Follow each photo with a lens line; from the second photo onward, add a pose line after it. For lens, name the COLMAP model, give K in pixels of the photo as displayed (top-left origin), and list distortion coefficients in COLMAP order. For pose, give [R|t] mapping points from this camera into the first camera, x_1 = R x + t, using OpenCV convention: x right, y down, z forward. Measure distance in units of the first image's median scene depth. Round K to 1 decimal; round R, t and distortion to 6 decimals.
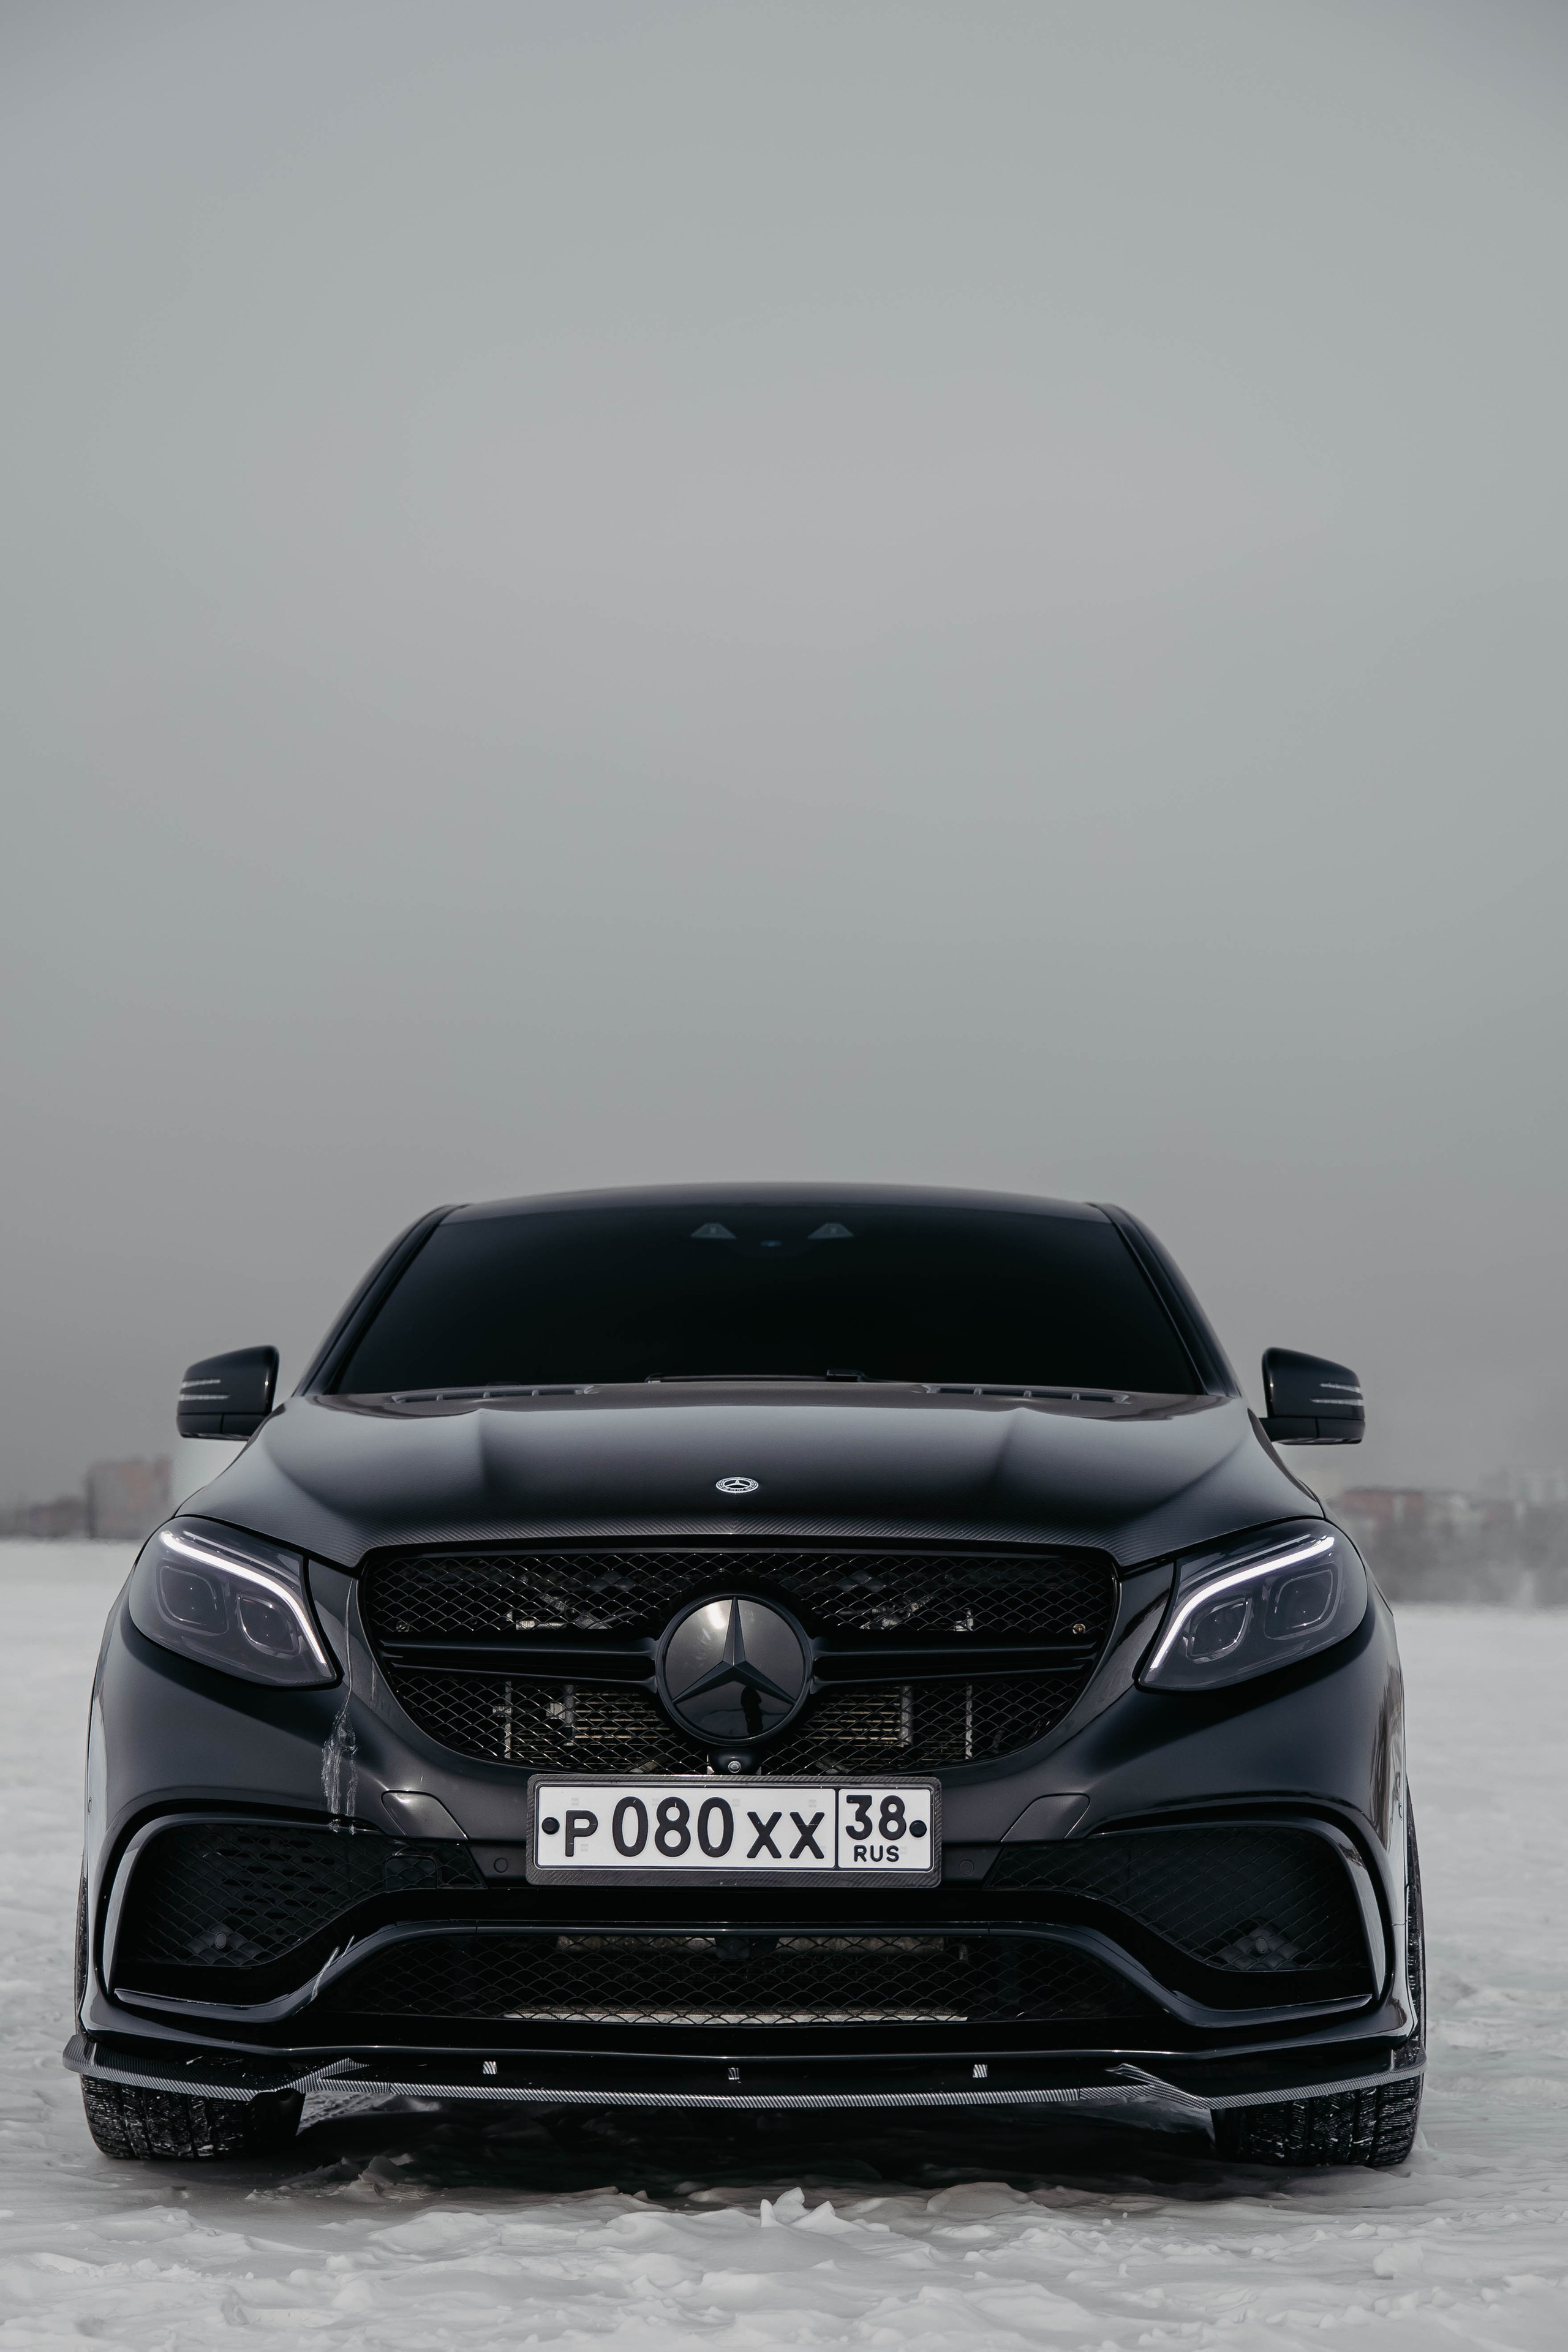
lens RADIAL K [[3800.1, 0, 748.8], [0, 3800.1, 1319.2], [0, 0, 1]] dist [0.001680, 0.000000]
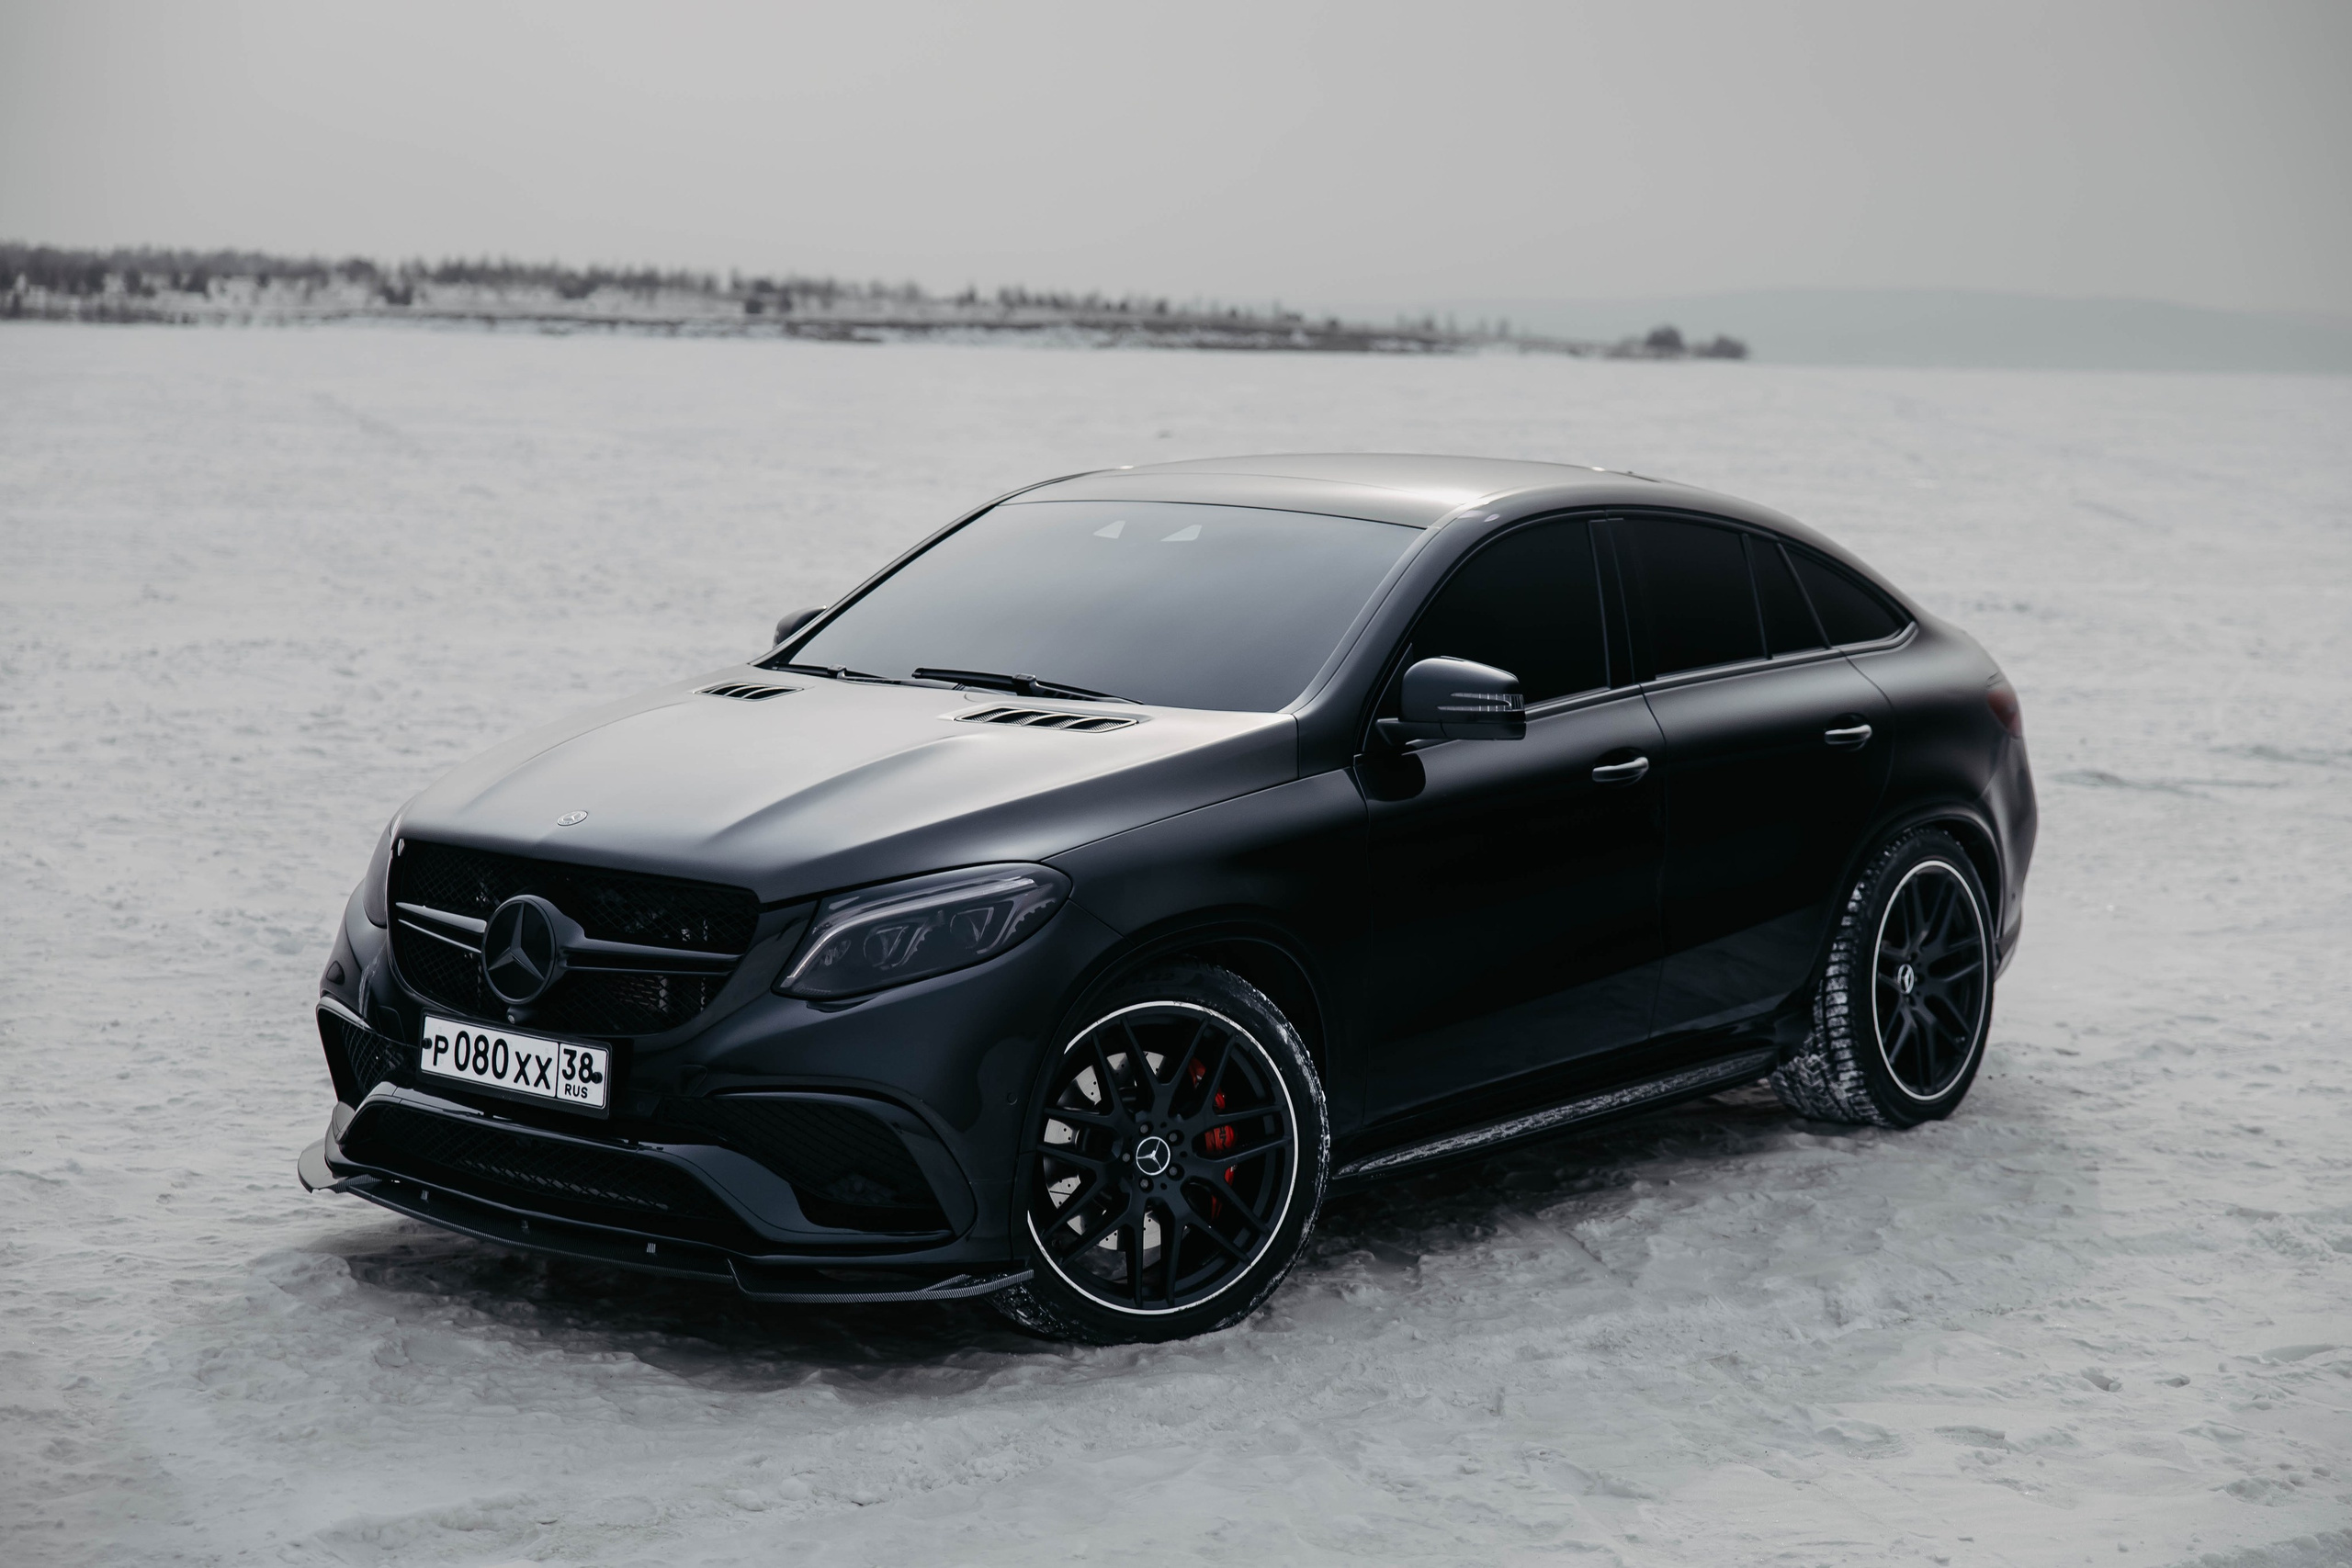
lens RADIAL K [[3763.5, 0, 1185.5], [0, 3763.5, 773.8], [0, 0, 1]] dist [0.028041, 0.000000]
pose [[0.805876, 0.078862, -0.586808, 1.032197], [0.021909, 0.986439, 0.162657, -0.201206], [0.591678, -0.143938, 0.793220, 0.026598]]
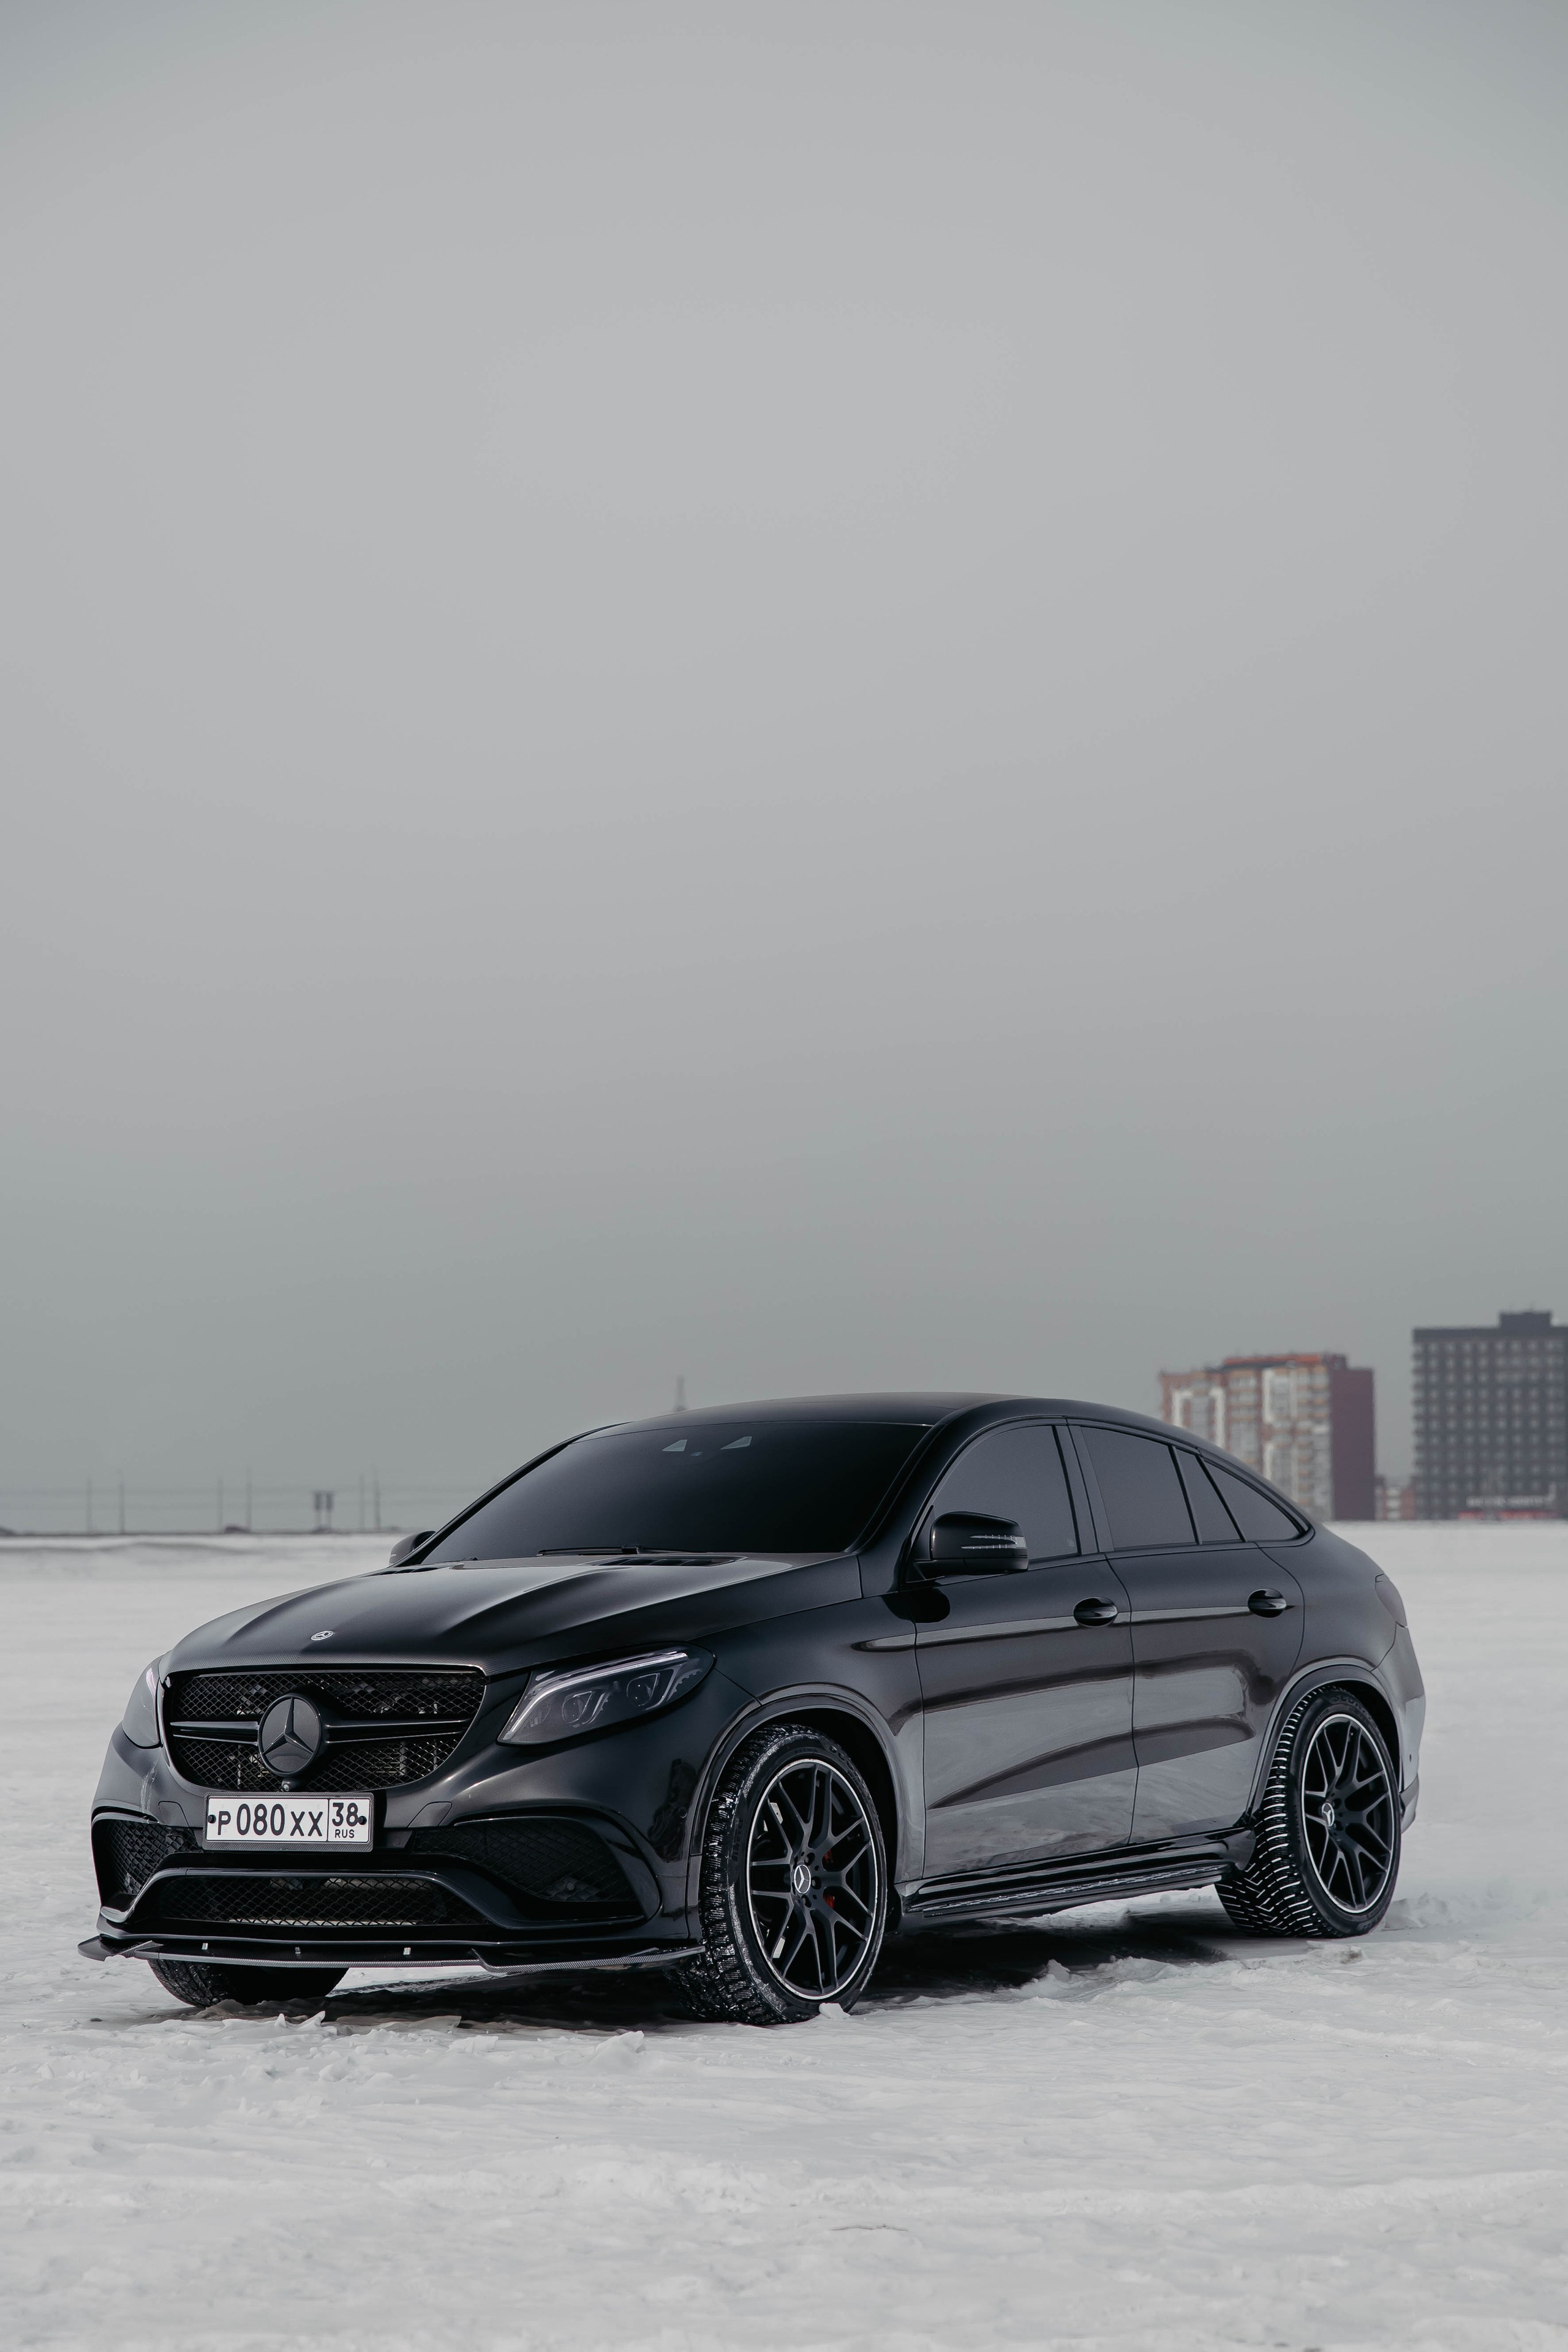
lens RADIAL K [[4561.0, 0, 781.6], [0, 4561.0, 1193.5], [0, 0, 1]] dist [-0.048655, 0.000000]
pose [[0.855444, -0.072368, -0.512814, 1.378451], [0.063233, 0.997375, -0.035268, -0.080484], [0.514021, -0.002257, 0.857775, -0.806518]]
